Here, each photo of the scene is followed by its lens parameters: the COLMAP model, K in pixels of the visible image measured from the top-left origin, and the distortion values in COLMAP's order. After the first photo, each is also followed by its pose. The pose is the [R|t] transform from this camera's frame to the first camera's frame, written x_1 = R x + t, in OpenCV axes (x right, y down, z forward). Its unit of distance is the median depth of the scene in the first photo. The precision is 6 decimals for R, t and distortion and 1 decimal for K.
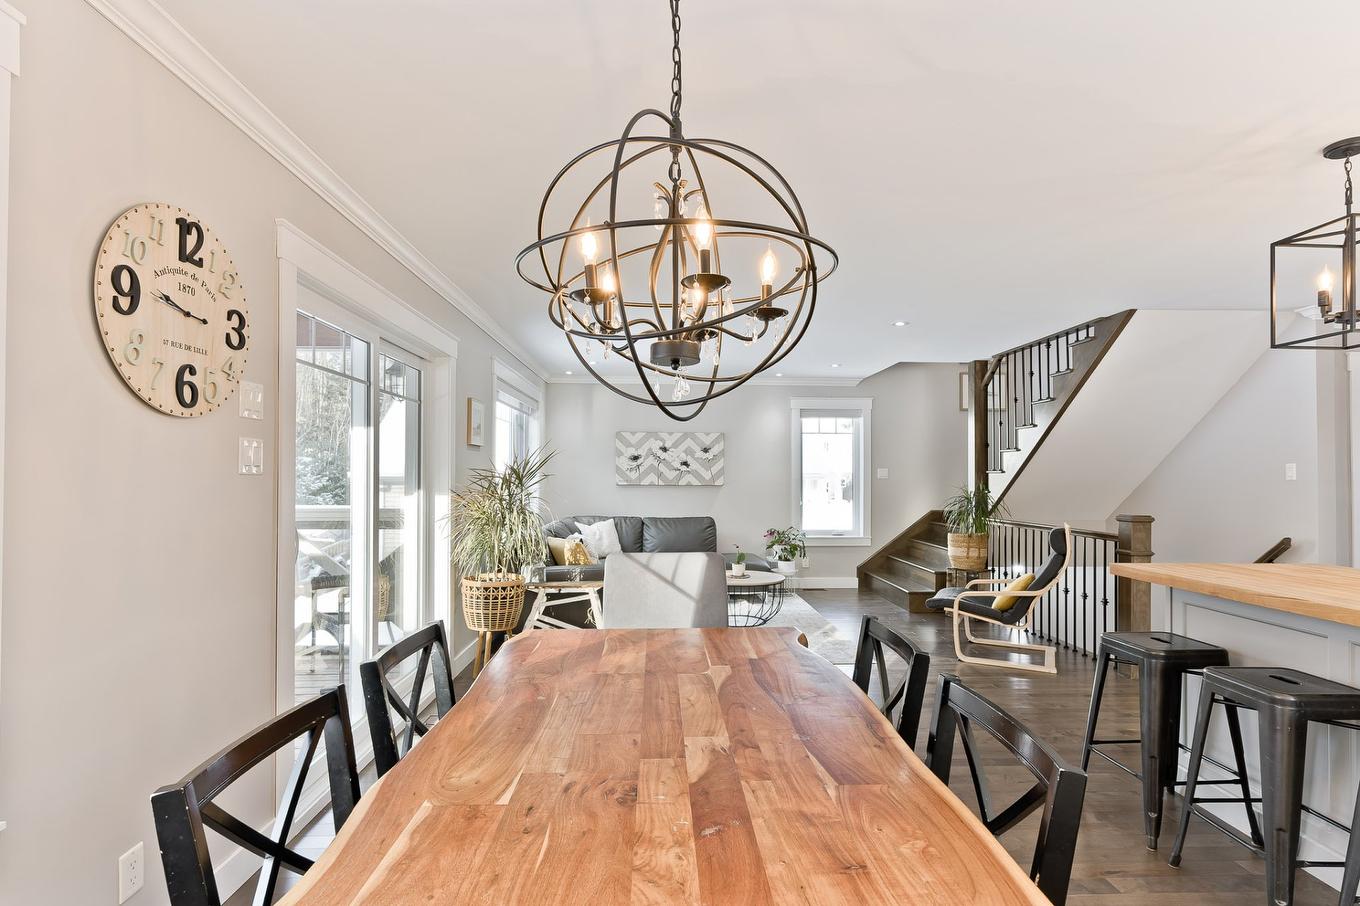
lens RADIAL K [[654.1, 0, 678.6], [0, 654.1, 467.7], [0, 0, 1]] dist [0.000413, 0.000161]
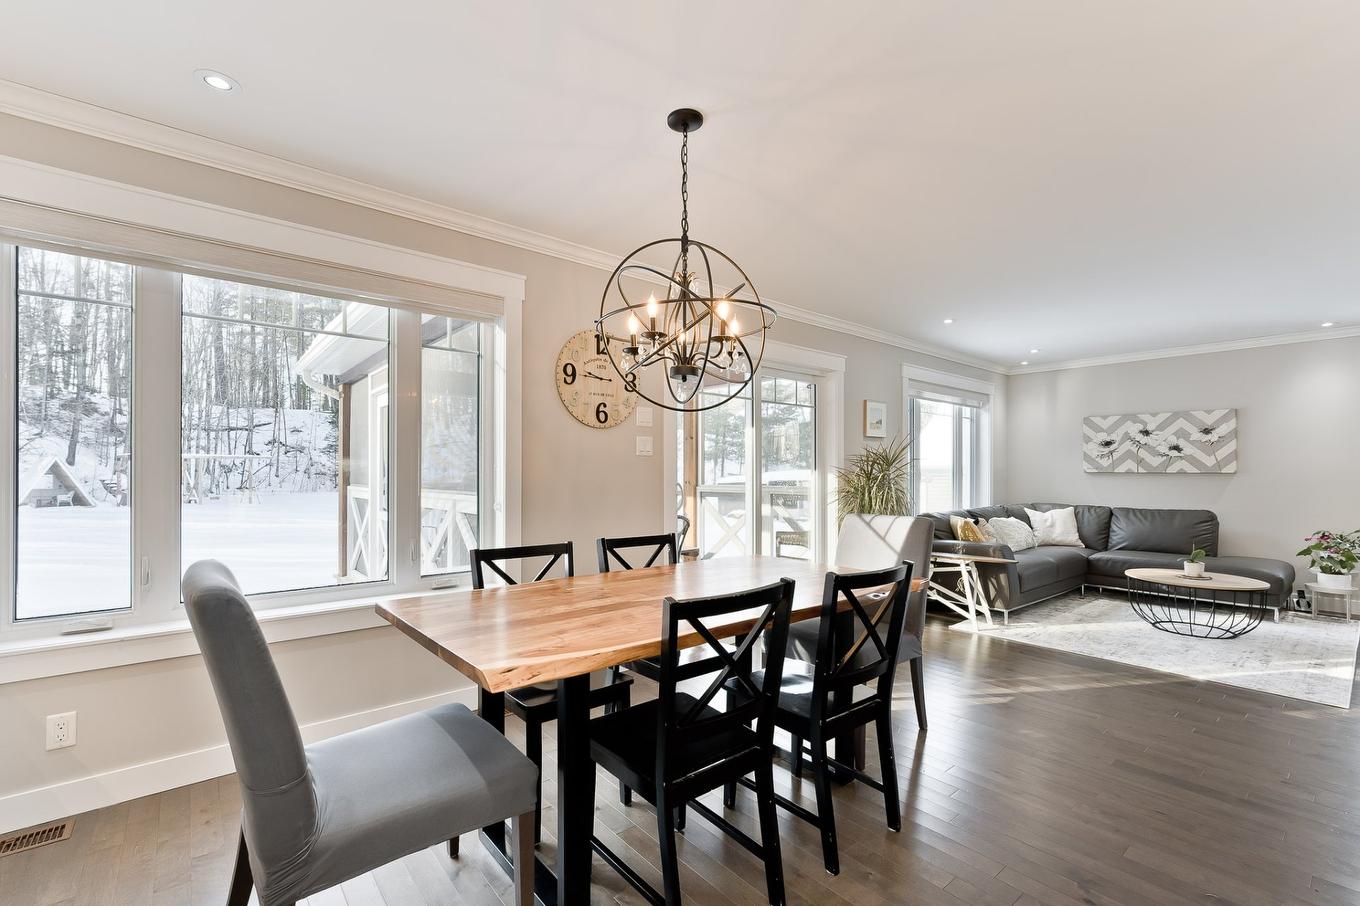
lens RADIAL K [[591.4, 0, 690.4], [0, 591.4, 467.6], [0, 0, 1]] dist [0.003814, 0.000646]
pose [[0.622044, -0.007083, -0.782950, 0.364758], [0.010464, 0.999945, -0.000732, 0.022136], [0.782913, -0.007738, 0.622084, 0.014203]]
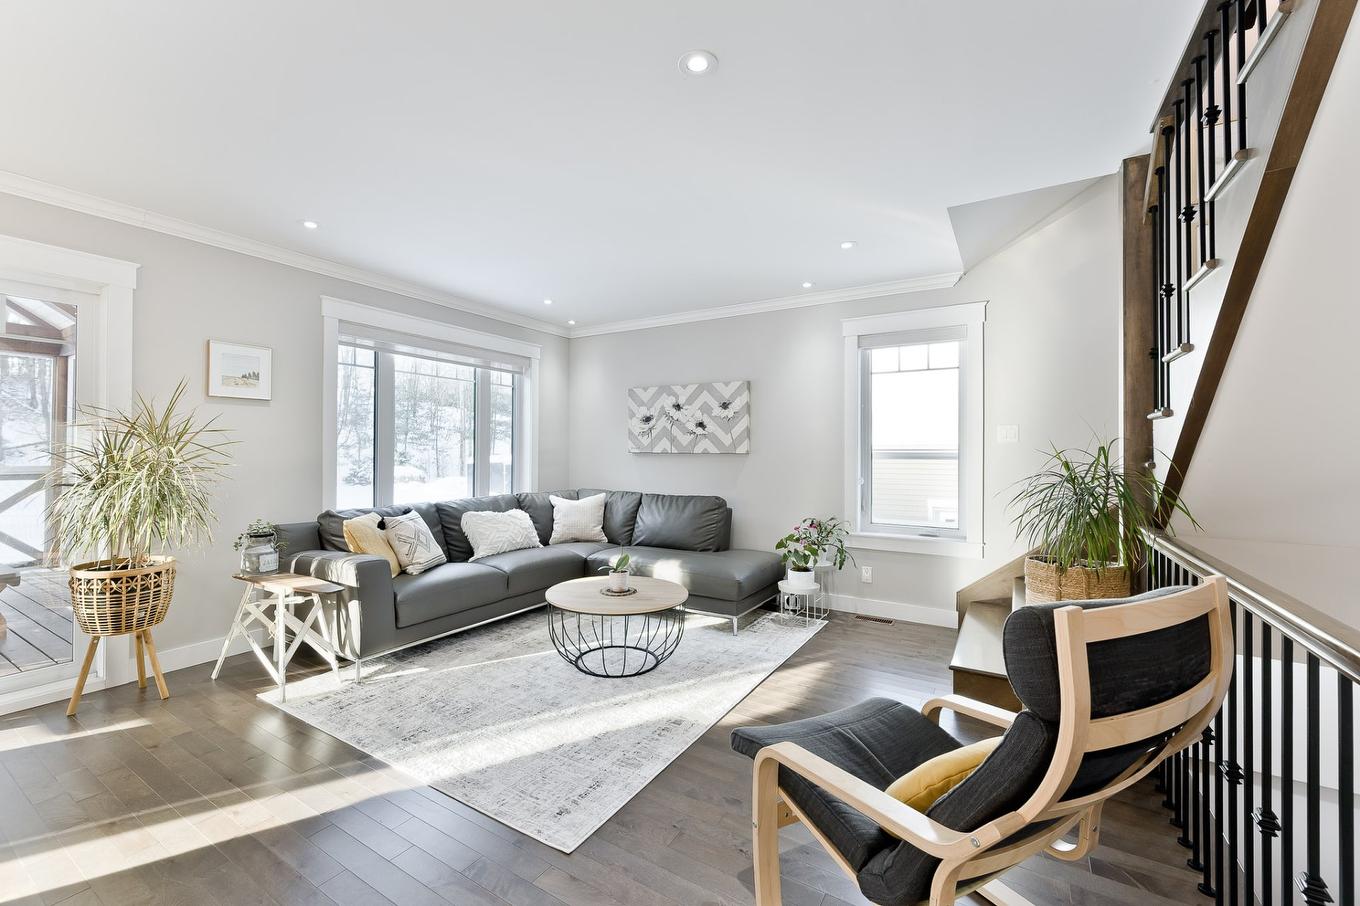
lens RADIAL K [[554.8, 0, 680.0], [0, 554.8, 448.8], [0, 0, 1]] dist [-0.000771, -0.000181]
pose [[0.836079, -0.003542, -0.548598, 0.554809], [0.007583, 0.999958, 0.005101, 0.029588], [0.548557, -0.008425, 0.836071, 0.729209]]
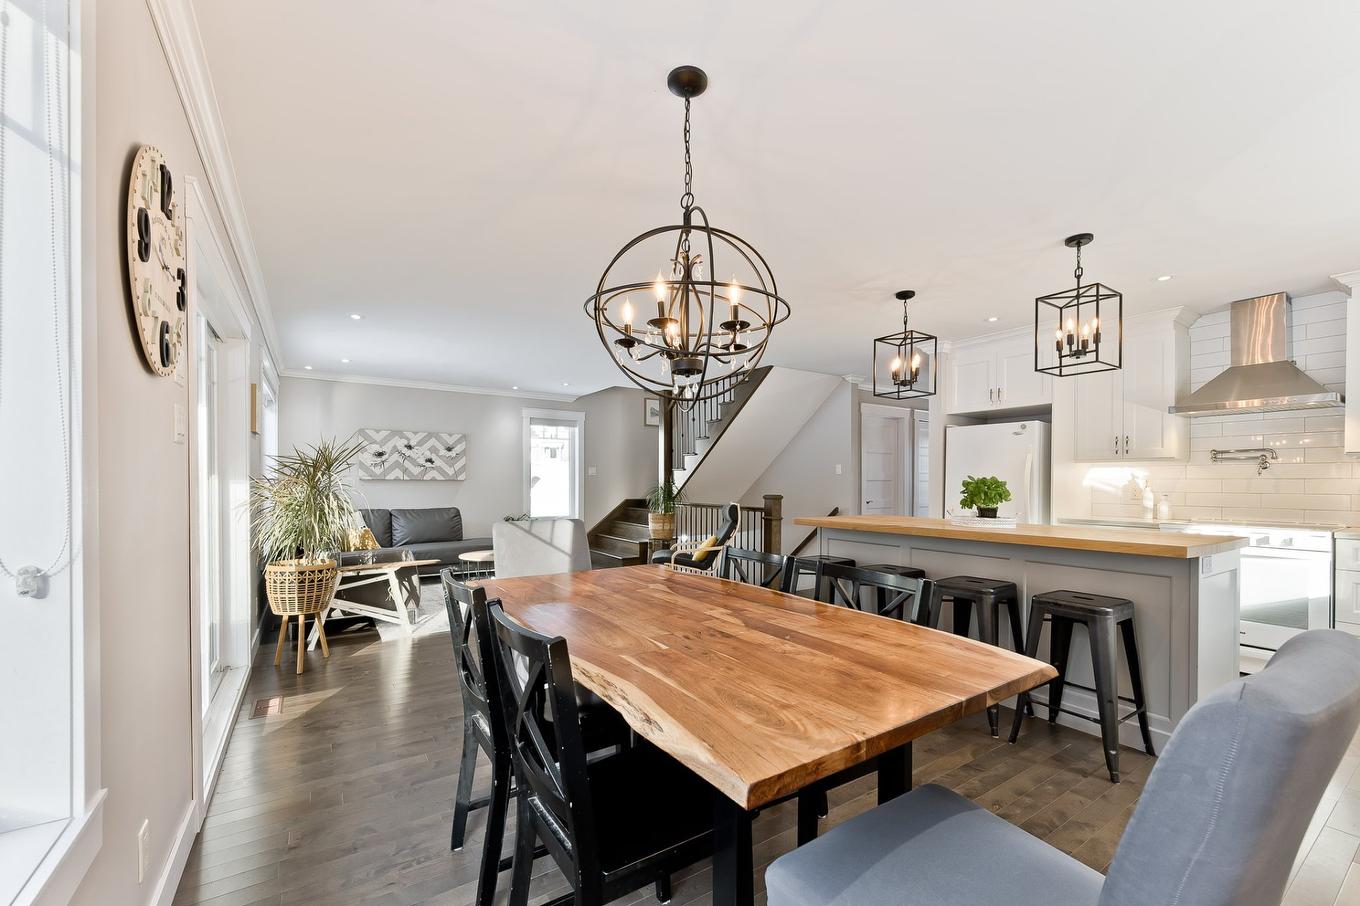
lens RADIAL K [[554.8, 0, 662.9], [0, 554.8, 489.0], [0, 0, 1]] dist [-0.000771, -0.000181]
pose [[0.858824, -0.006237, 0.512233, -0.216382], [-0.008326, 0.999624, 0.026131, 0.023111], [-0.512204, -0.026707, 0.858449, -0.026323]]
